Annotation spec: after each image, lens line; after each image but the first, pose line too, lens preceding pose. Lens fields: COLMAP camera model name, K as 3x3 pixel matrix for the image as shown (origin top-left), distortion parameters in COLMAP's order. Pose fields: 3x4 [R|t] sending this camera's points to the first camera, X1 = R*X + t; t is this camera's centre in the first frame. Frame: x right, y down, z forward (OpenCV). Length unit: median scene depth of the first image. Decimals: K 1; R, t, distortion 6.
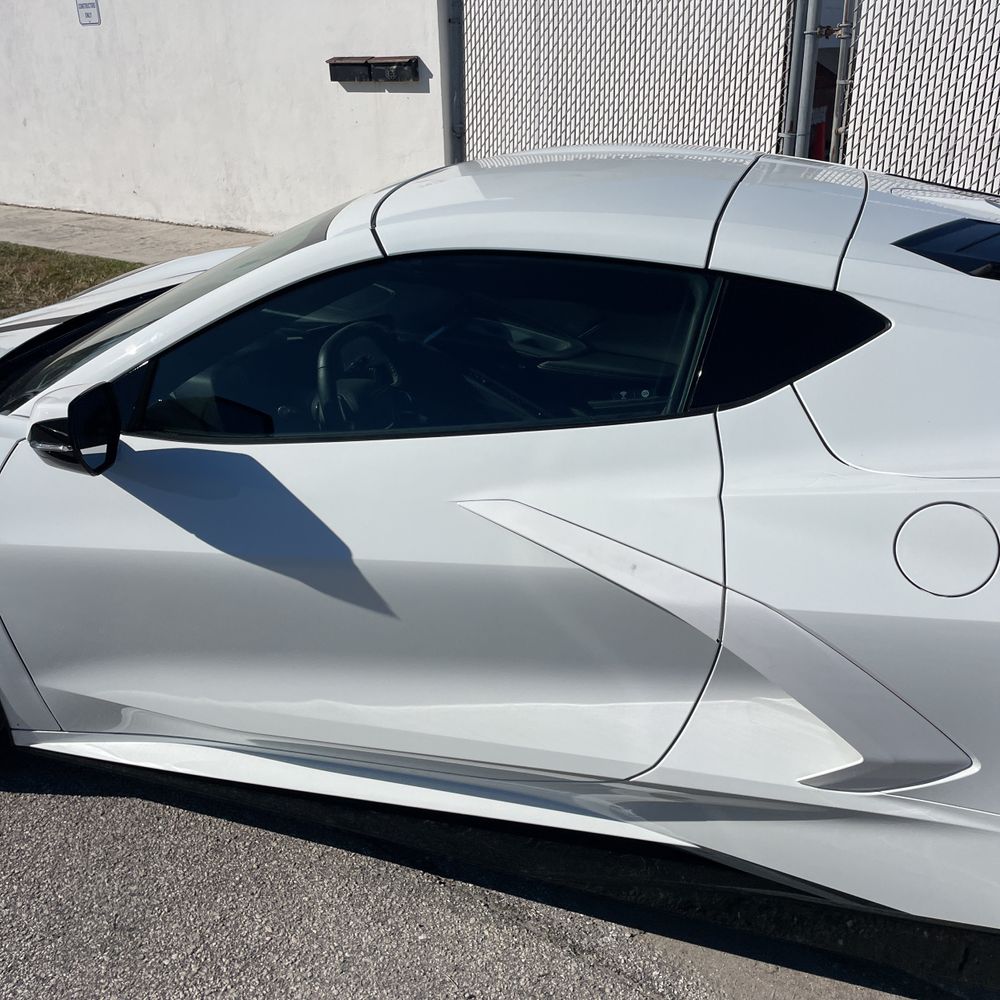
lens RADIAL K [[989.5, 0, 499.4], [0, 989.5, 504.1], [0, 0, 1]] dist [0.101935, -0.143868]
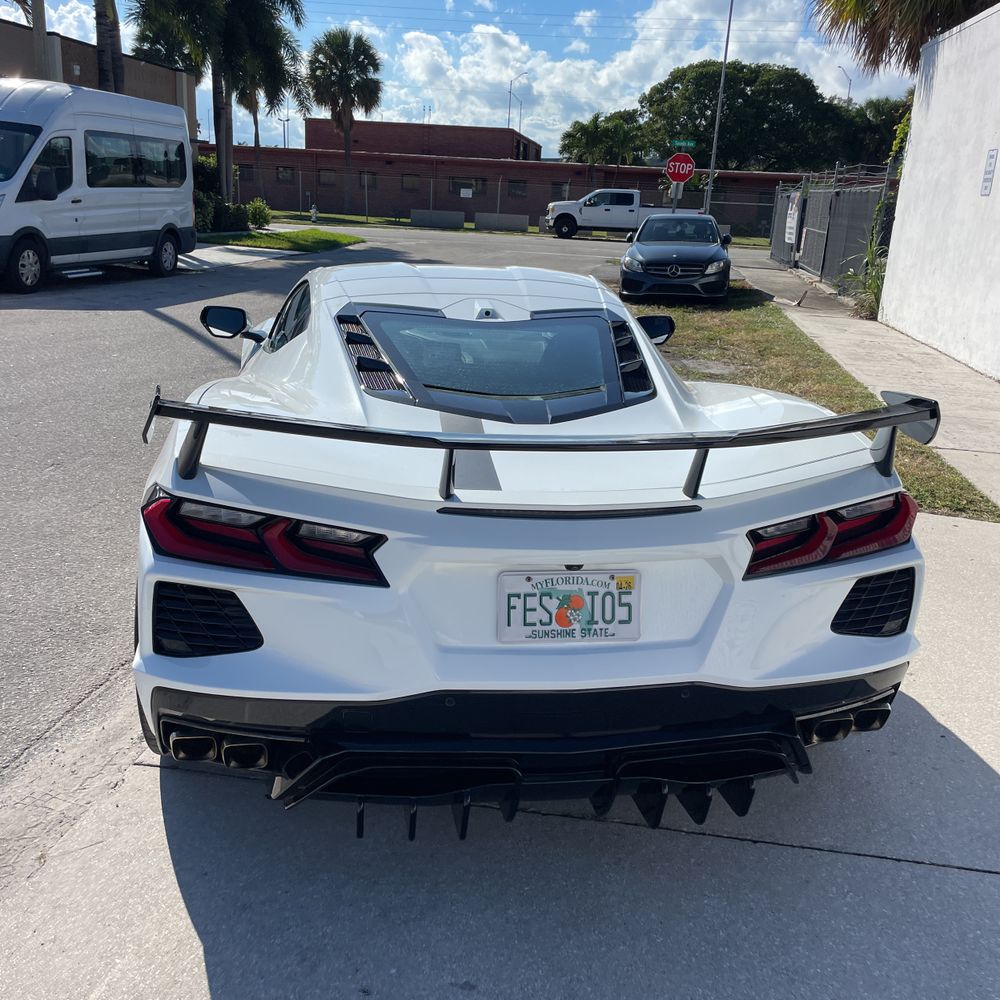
lens RADIAL K [[1012.4, 0, 500.0], [0, 1012.4, 500.0], [0, 0, 1]] dist [0.085776, -0.115059]
pose [[0.458209, 0.300354, -0.836560, 0.676032], [-0.422424, 0.901680, 0.092361, -0.064719], [0.782050, 0.311062, 0.540035, 0.075755]]
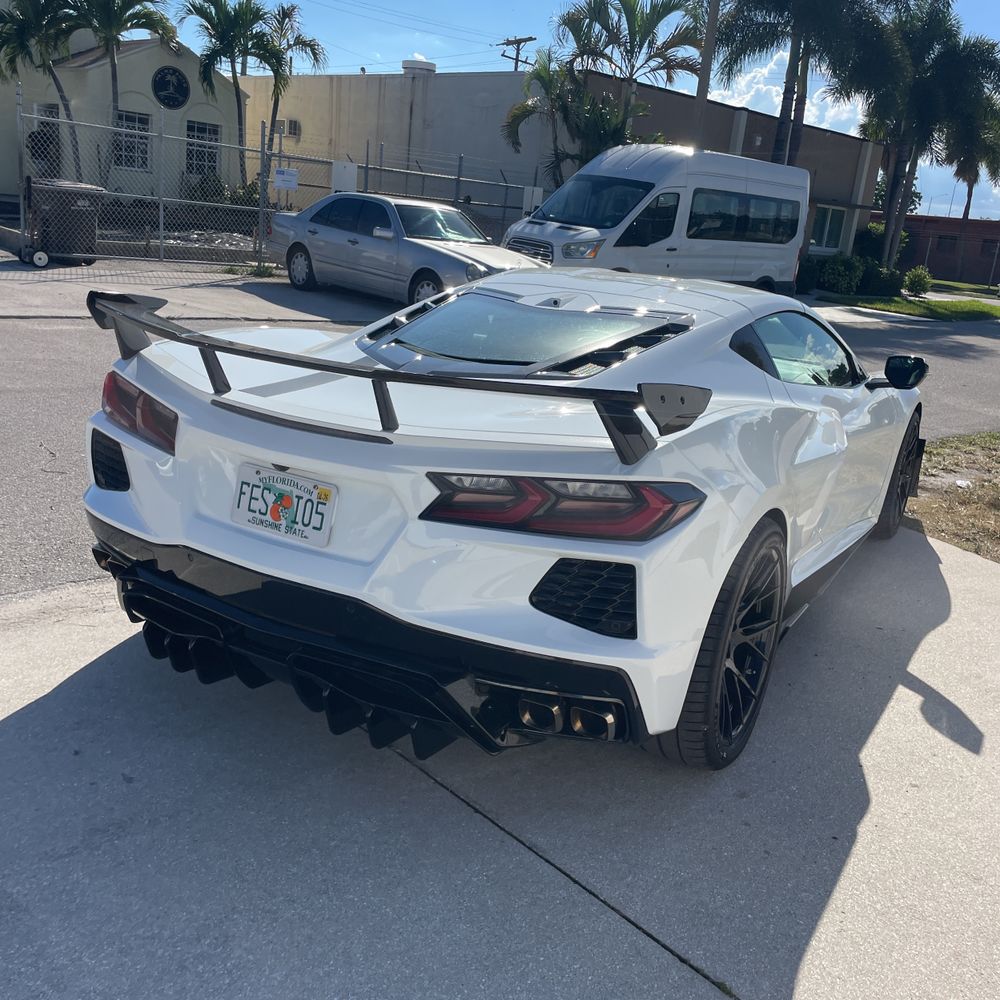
lens RADIAL K [[1022.3, 0, 501.5], [0, 1022.3, 470.8], [0, 0, 1]] dist [0.042844, -0.014102]
pose [[-0.186460, 0.248546, -0.950504, 0.778755], [-0.489040, 0.815616, 0.309209, -0.195514], [0.852099, 0.522490, -0.030531, 0.390274]]
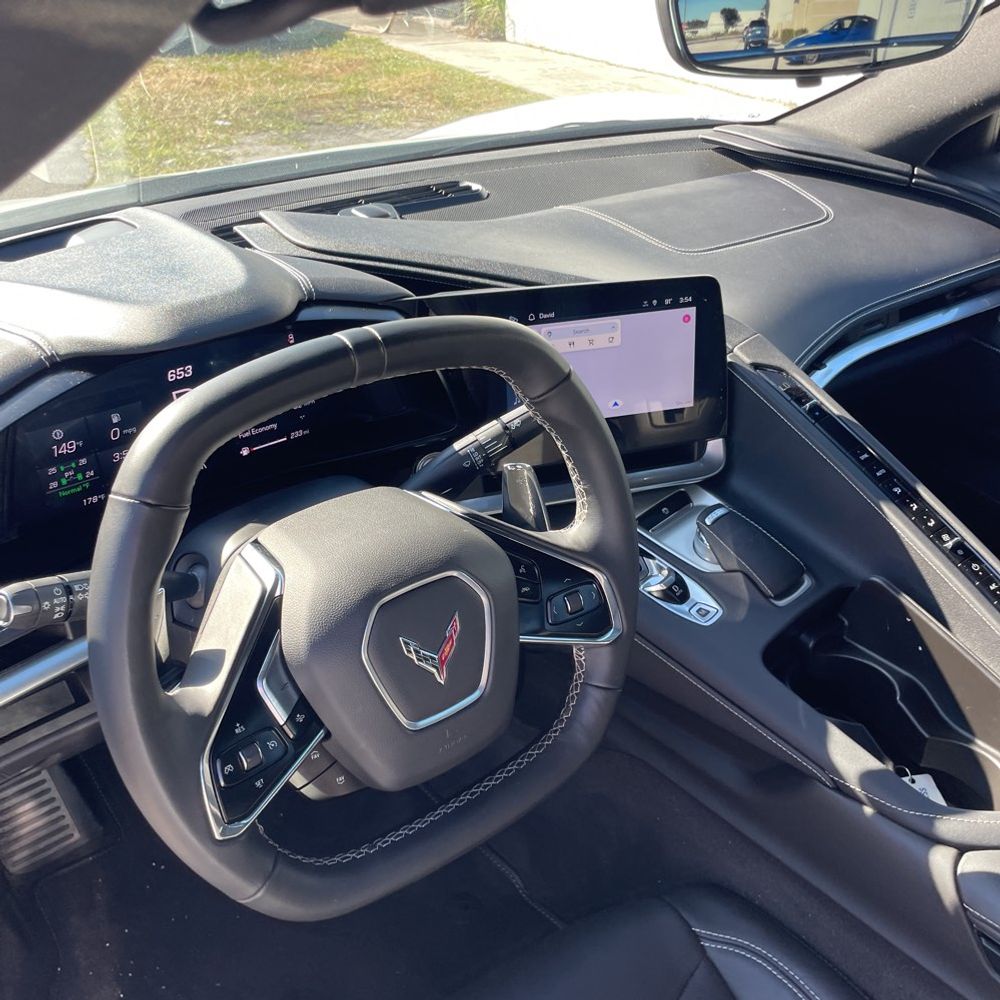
lens RADIAL K [[989.5, 0, 499.4], [0, 989.5, 504.1], [0, 0, 1]] dist [0.101935, -0.143868]
pose [[0.832899, 0.287735, -0.472744, 0.006185], [-0.236969, 0.957369, 0.165200, -0.069265], [0.500124, -0.025570, 0.865576, 0.292481]]
